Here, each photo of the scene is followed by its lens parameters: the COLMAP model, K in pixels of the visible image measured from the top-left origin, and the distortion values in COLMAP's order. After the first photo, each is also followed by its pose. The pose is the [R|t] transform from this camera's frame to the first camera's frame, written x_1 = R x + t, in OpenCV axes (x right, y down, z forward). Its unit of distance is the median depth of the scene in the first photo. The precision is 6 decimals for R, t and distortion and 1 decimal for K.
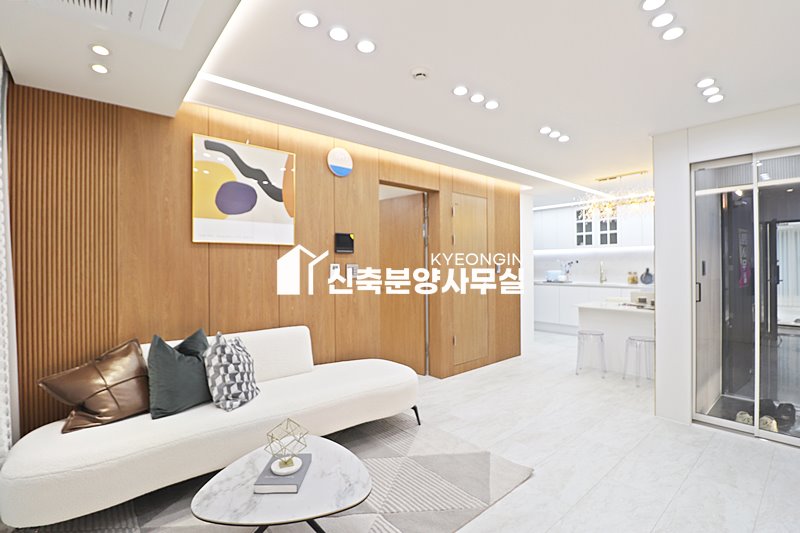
lens RADIAL K [[369.1, 0, 400.9], [0, 369.1, 262.7], [0, 0, 1]] dist [-0.003984, -0.011836]
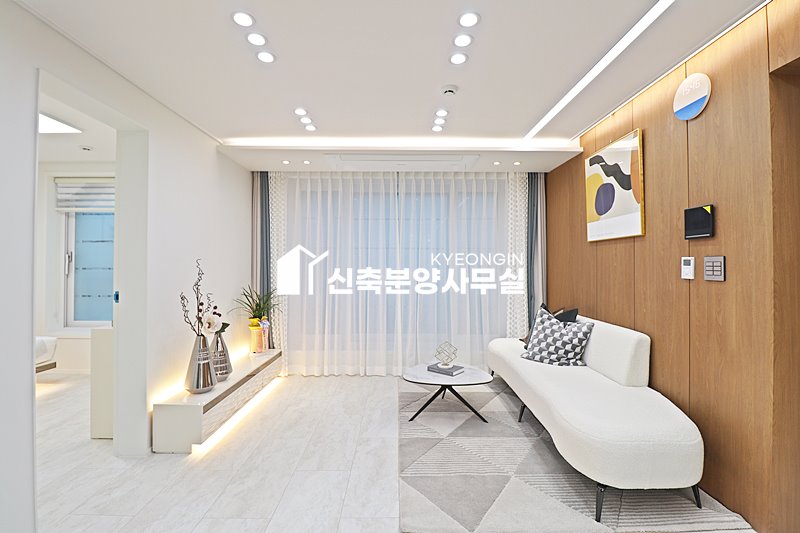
lens RADIAL K [[369.1, 0, 400.9], [0, 369.1, 262.7], [0, 0, 1]] dist [-0.003984, -0.011836]
pose [[-0.645217, -0.001448, -0.763998, 0.730012], [0.006274, 0.999954, -0.007193, 0.017365], [0.763974, -0.009434, -0.645178, 1.161415]]
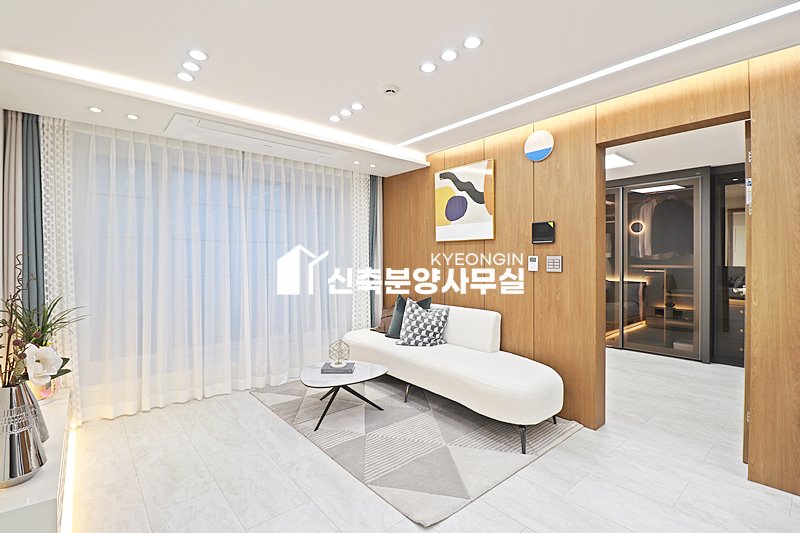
lens RADIAL K [[369.1, 0, 400.9], [0, 369.1, 262.7], [0, 0, 1]] dist [-0.003984, -0.011836]
pose [[-0.000924, 0.014998, -0.999887, 0.868753], [0.004829, 0.999876, 0.014993, 0.005739], [0.999988, -0.004815, -0.000996, 0.744258]]
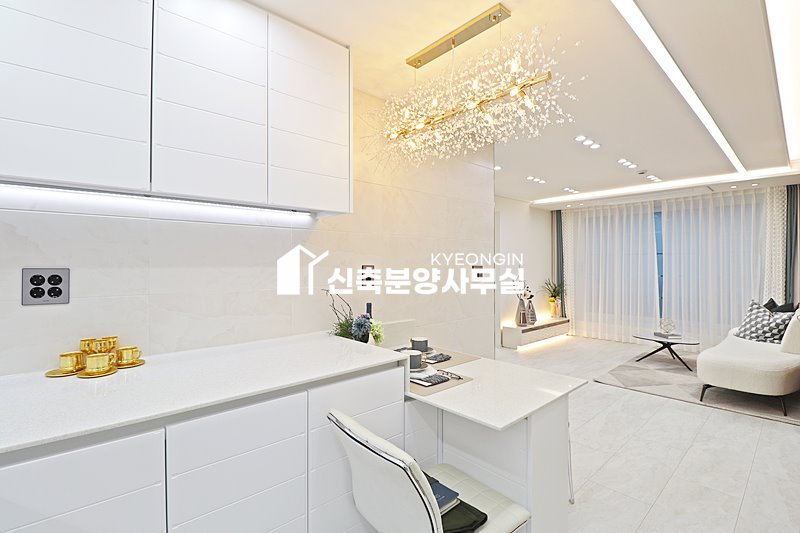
lens RADIAL K [[369.1, 0, 400.9], [0, 369.1, 262.7], [0, 0, 1]] dist [-0.003984, -0.011836]
pose [[-0.999742, 0.007805, -0.021326, 1.046930], [0.007979, 0.999935, -0.008088, -0.000722], [0.021261, -0.008256, -0.999740, 2.182674]]
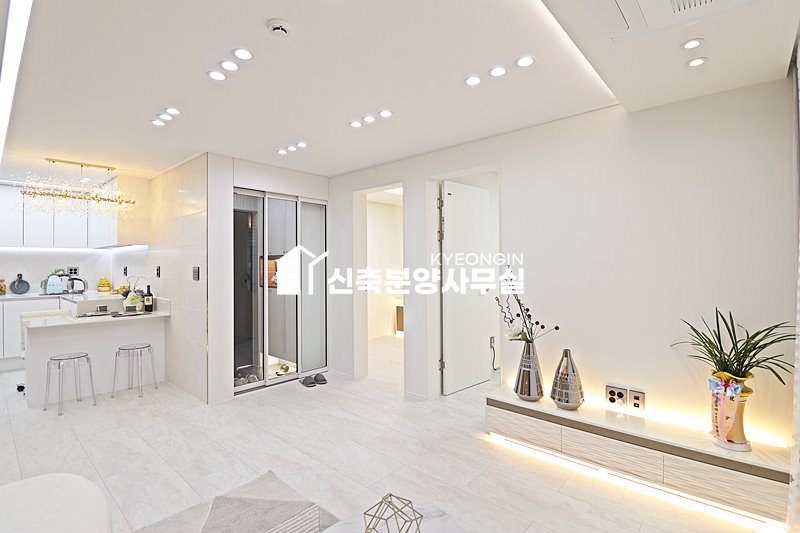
lens RADIAL K [[381.9, 0, 400.0], [0, 381.9, 266.5], [0, 0, 1]] dist [0.001021, -0.012664]
pose [[-0.128114, 0.004917, 0.991747, -0.564172], [0.000332, 0.999988, -0.004915, 0.007275], [-0.991759, -0.000300, -0.128114, 0.611516]]
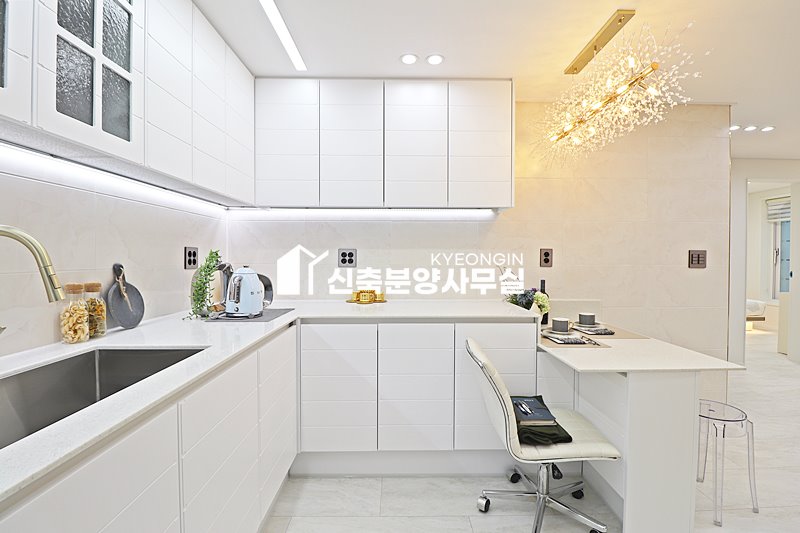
lens RADIAL K [[369.1, 0, 400.9], [0, 369.1, 262.7], [0, 0, 1]] dist [-0.003984, -0.011836]
pose [[-0.758521, -0.004518, 0.651633, 0.769067], [-0.000664, 0.999981, 0.006160, 0.027537], [-0.651648, 0.004240, -0.758509, 2.338489]]
